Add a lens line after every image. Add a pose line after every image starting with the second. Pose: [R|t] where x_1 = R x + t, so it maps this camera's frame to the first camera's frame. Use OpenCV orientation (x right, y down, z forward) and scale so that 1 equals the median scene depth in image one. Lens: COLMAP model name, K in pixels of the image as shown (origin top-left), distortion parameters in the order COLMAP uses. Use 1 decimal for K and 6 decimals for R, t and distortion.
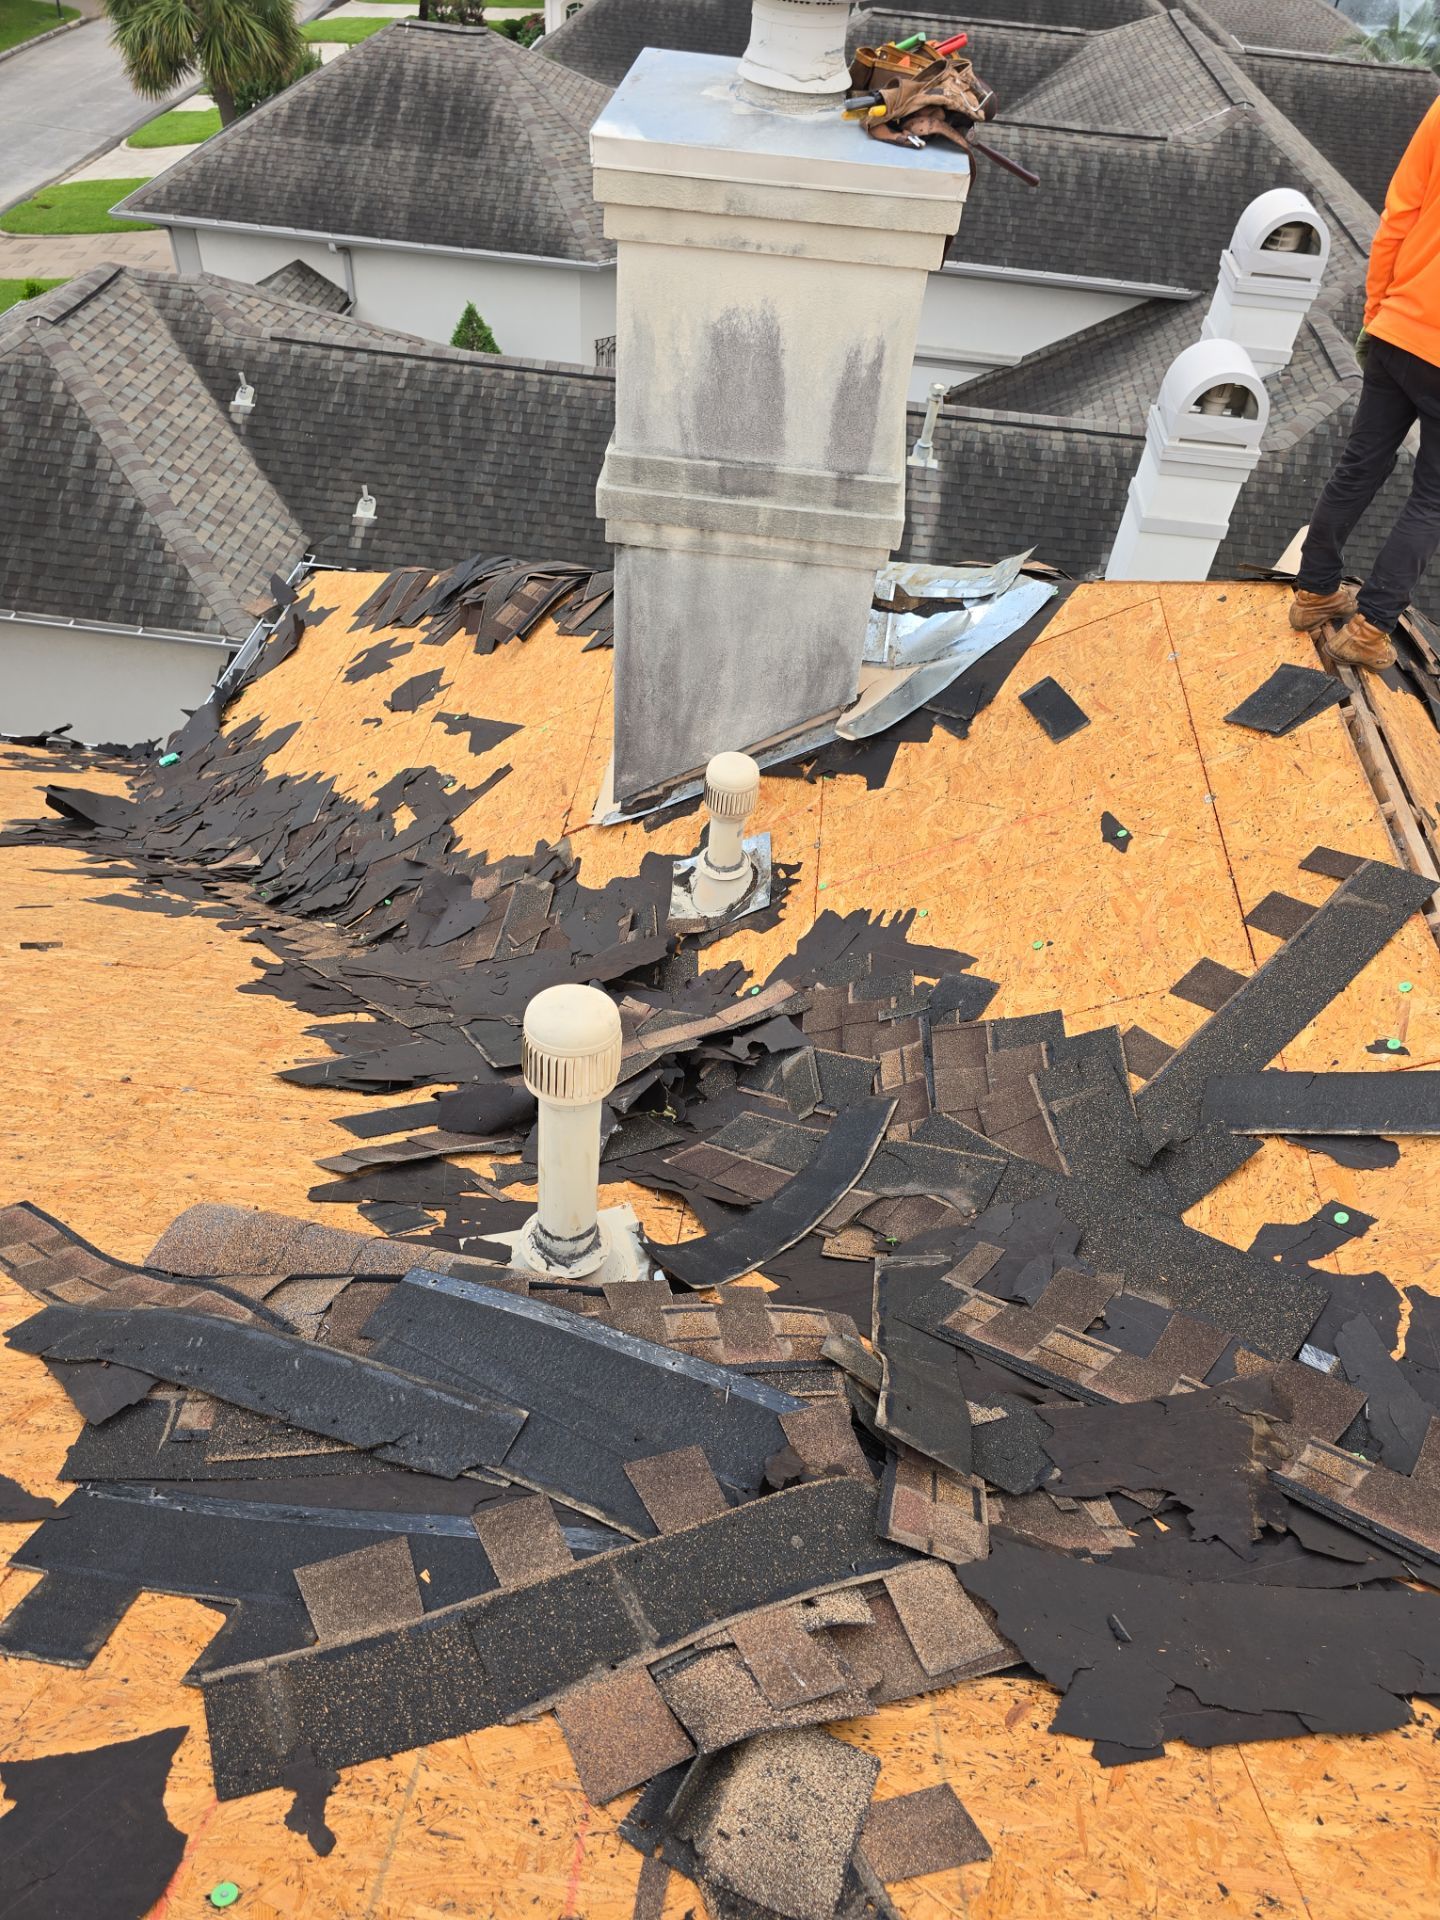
lens RADIAL K [[1289.4, 0, 698.5], [0, 1289.4, 954.2], [0, 0, 1]] dist [0.048885, -0.045589]
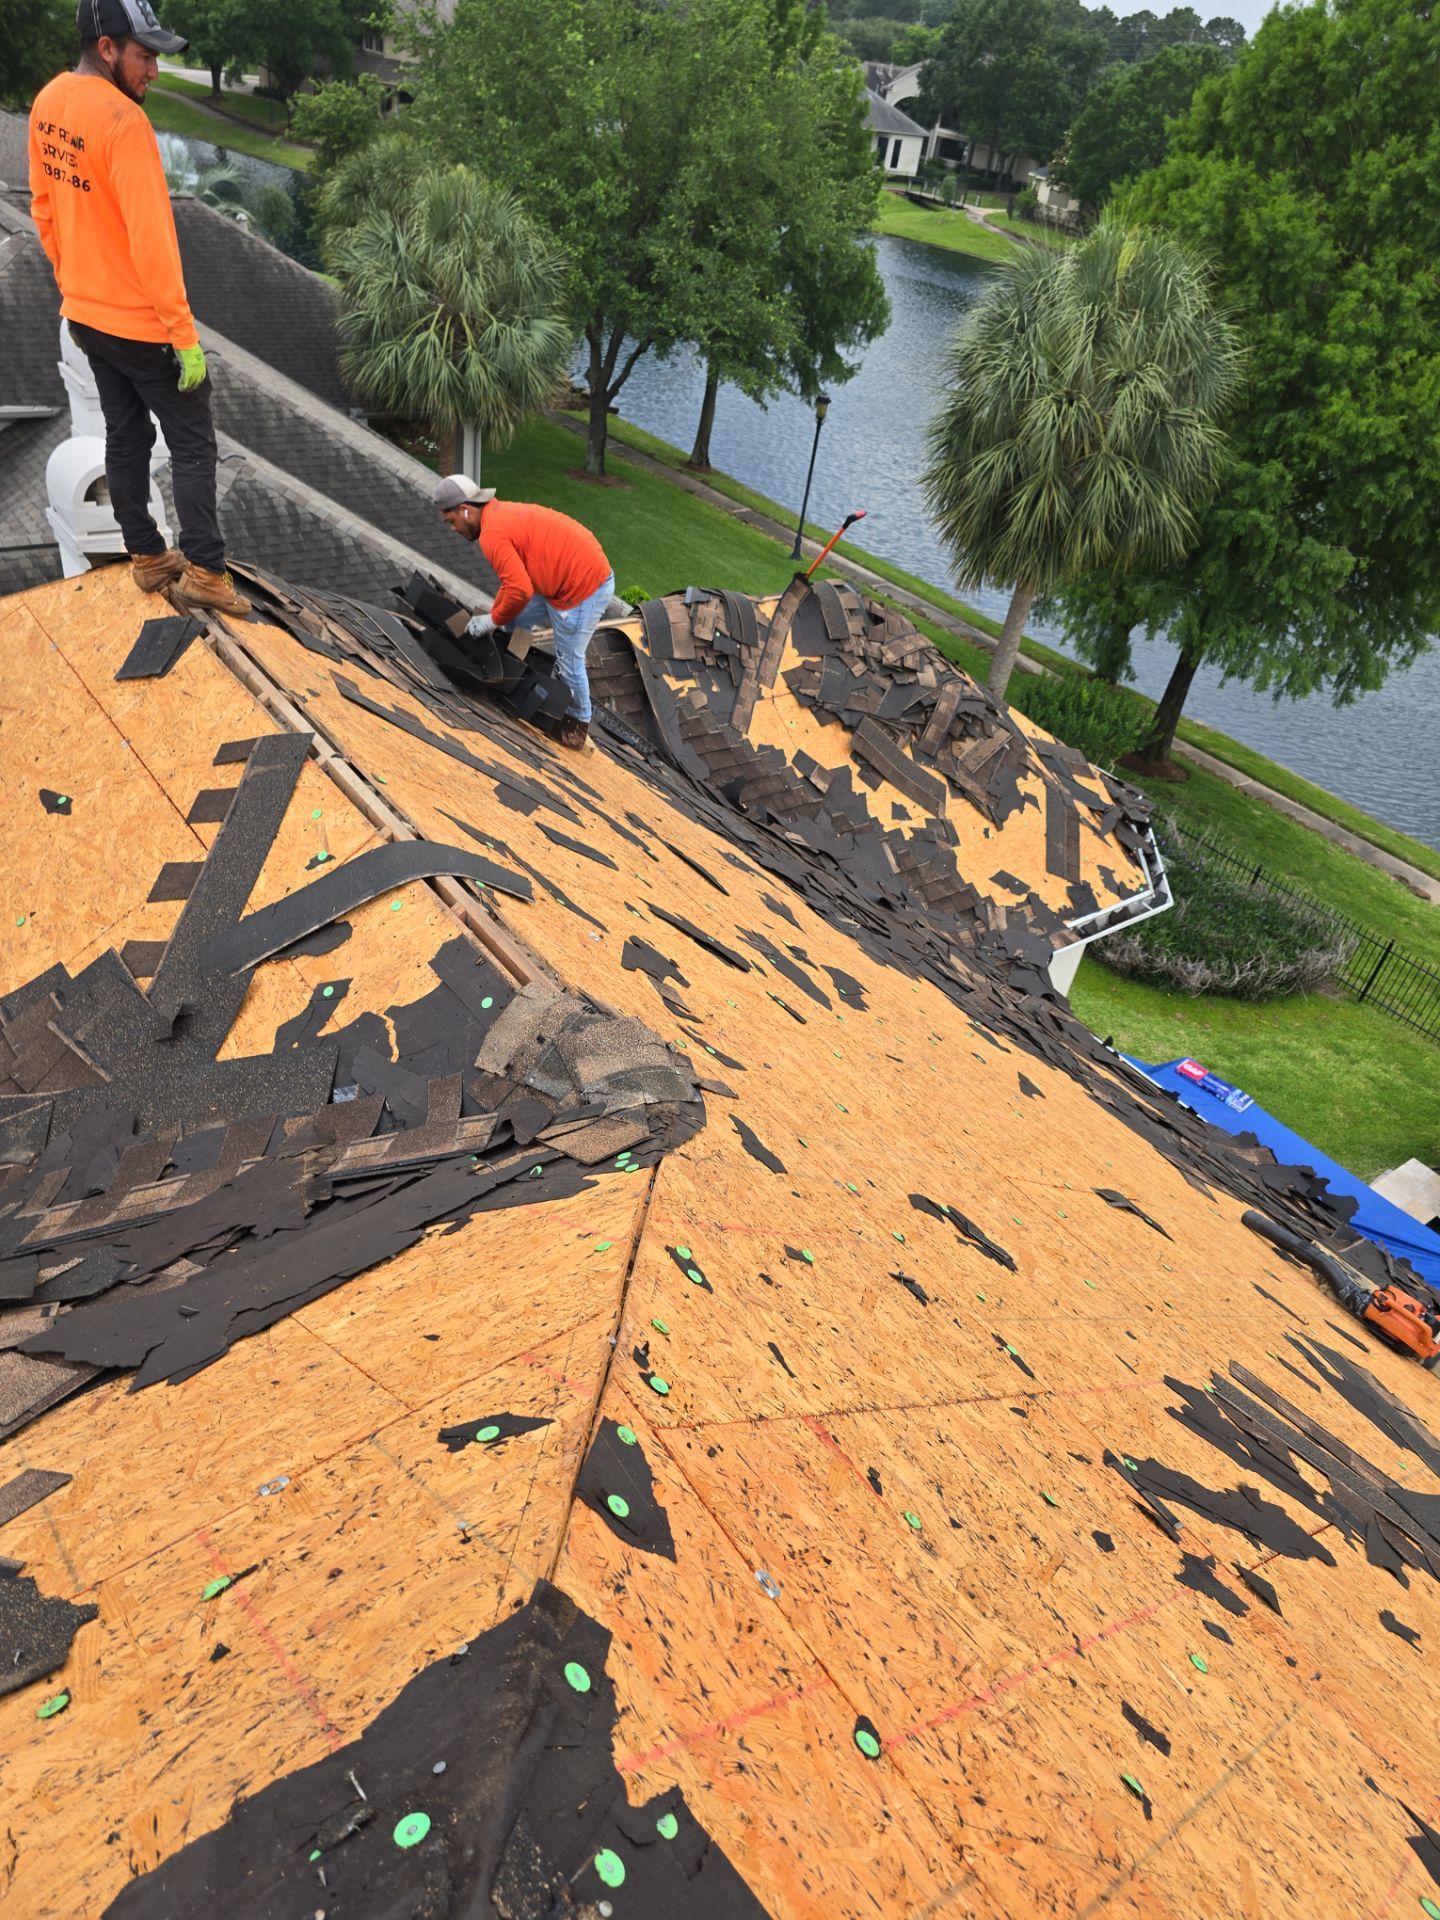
lens RADIAL K [[1289.4, 0, 698.5], [0, 1289.4, 954.2], [0, 0, 1]] dist [0.048885, -0.045589]
pose [[0.728130, -0.379905, 0.570525, 0.065618], [0.422206, 0.904286, 0.063313, 0.194285], [-0.539971, 0.194779, 0.818836, -0.121459]]
